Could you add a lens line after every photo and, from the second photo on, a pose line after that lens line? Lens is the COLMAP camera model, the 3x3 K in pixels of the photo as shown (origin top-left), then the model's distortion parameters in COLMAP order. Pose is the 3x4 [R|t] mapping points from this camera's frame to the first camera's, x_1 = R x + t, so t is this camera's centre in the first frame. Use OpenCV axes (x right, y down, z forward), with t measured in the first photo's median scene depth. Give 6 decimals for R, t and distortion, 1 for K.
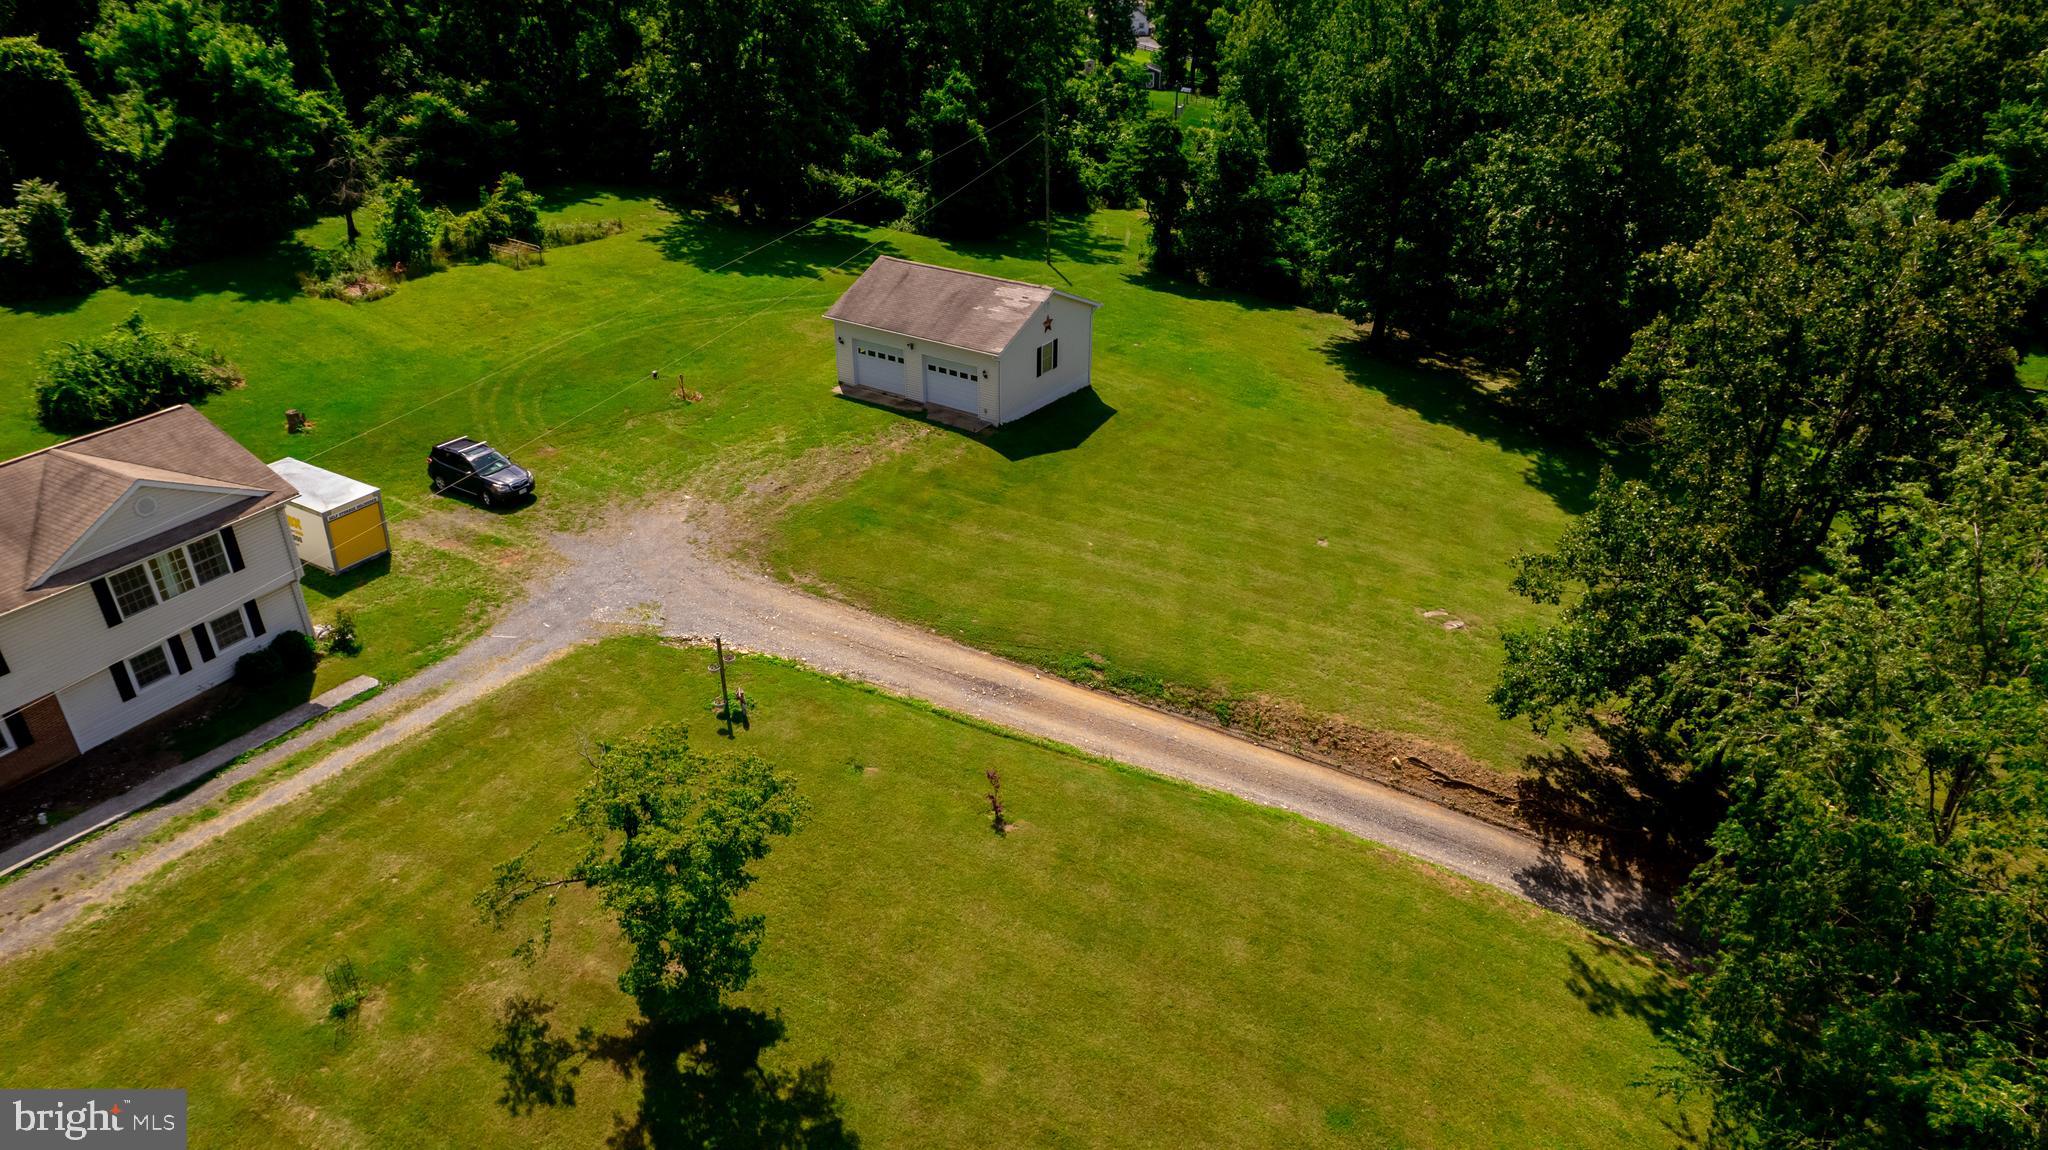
lens RADIAL K [[1294.0, 0, 1011.0], [0, 1294.0, 578.8], [0, 0, 1]] dist [-0.046925, 0.052158]
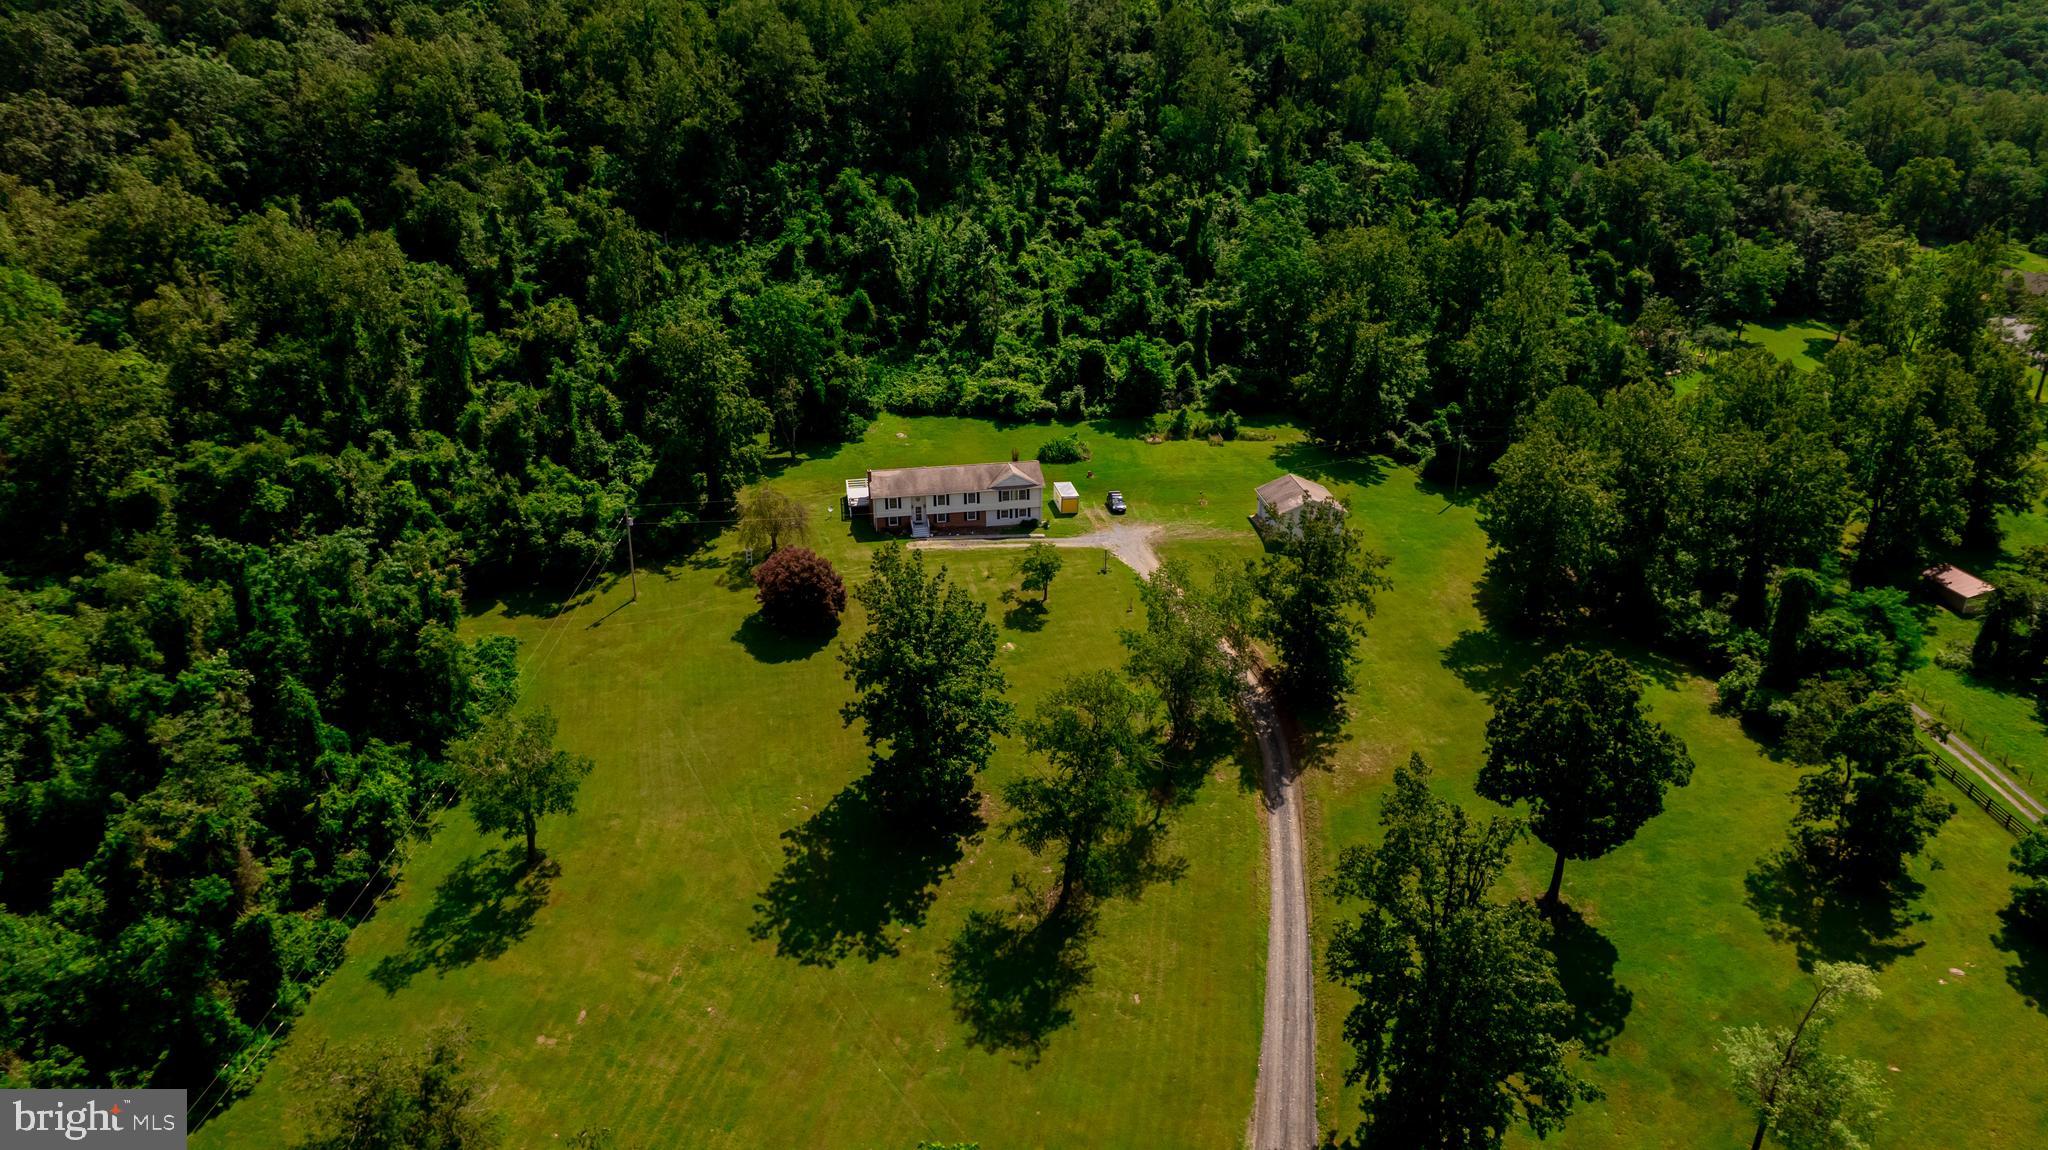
lens RADIAL K [[1294.0, 0, 1033.8], [0, 1294.0, 556.0], [0, 0, 1]] dist [-0.046925, 0.052158]
pose [[0.639995, 0.287021, -0.712759, 2.279998], [-0.371416, 0.927603, 0.040037, -0.010577], [0.672649, 0.239106, 0.700266, -1.765500]]
